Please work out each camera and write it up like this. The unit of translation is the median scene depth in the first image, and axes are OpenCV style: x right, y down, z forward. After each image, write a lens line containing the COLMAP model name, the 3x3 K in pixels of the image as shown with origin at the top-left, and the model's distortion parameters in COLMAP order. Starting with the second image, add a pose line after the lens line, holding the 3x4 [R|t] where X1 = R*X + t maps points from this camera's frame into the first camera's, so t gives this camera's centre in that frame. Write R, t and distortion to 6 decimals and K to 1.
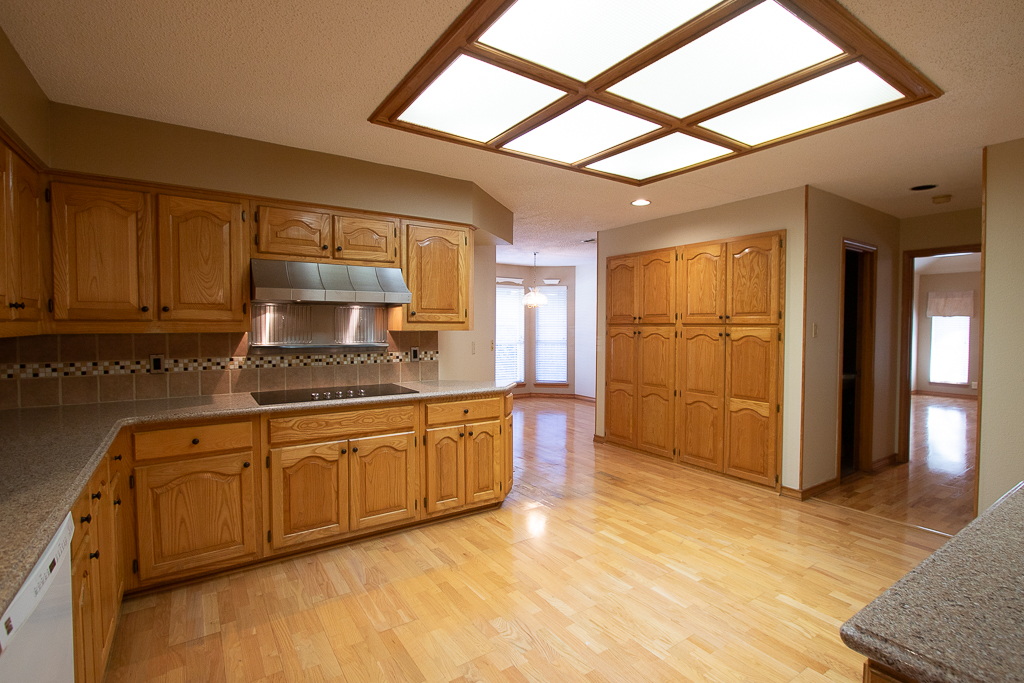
lens RADIAL K [[473.0, 0, 530.8], [0, 473.0, 338.0], [0, 0, 1]] dist [-0.015048, 0.001518]
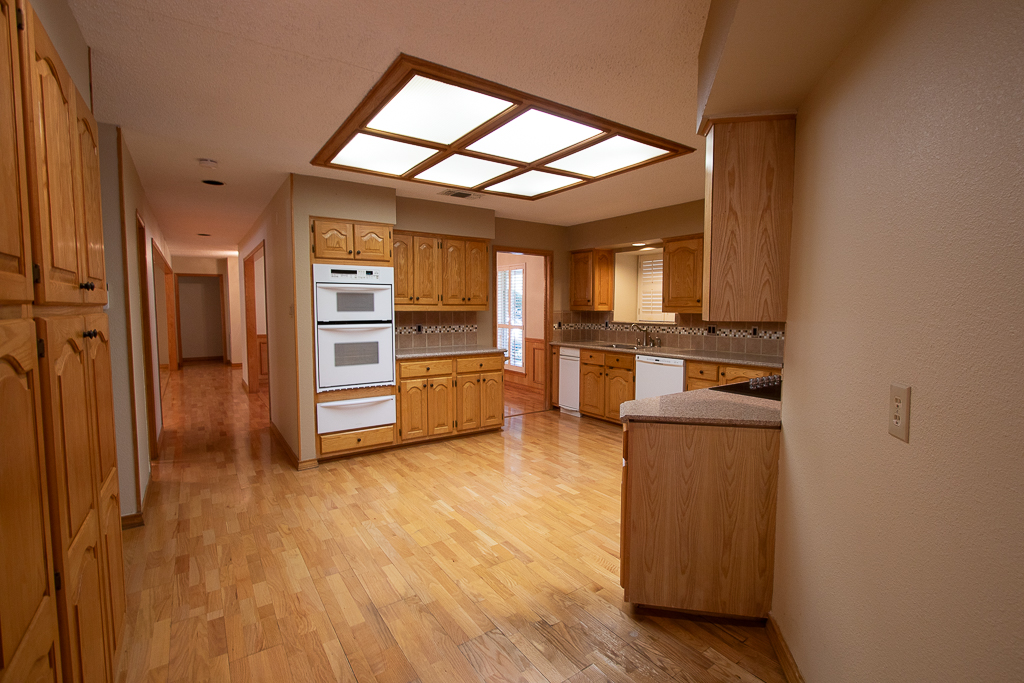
lens RADIAL K [[473.0, 0, 530.8], [0, 473.0, 338.0], [0, 0, 1]] dist [-0.015048, 0.001518]
pose [[-0.999889, -0.005033, -0.013992, 0.072555], [-0.006359, 0.995319, 0.096438, -0.041176], [0.013441, 0.096516, -0.995241, 1.364542]]
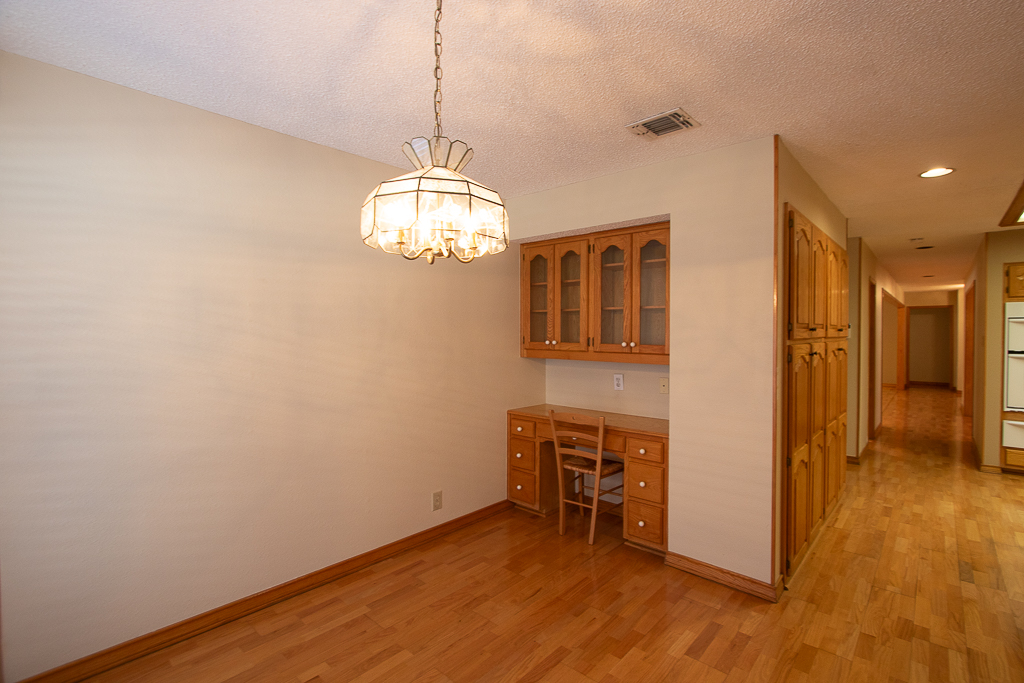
lens RADIAL K [[473.0, 0, 530.8], [0, 473.0, 338.0], [0, 0, 1]] dist [-0.015048, 0.001518]
pose [[-0.243404, -0.018532, 0.969748, -0.315354], [0.023454, 0.999413, 0.024986, -0.065029], [-0.969641, 0.028826, -0.242826, 1.787470]]
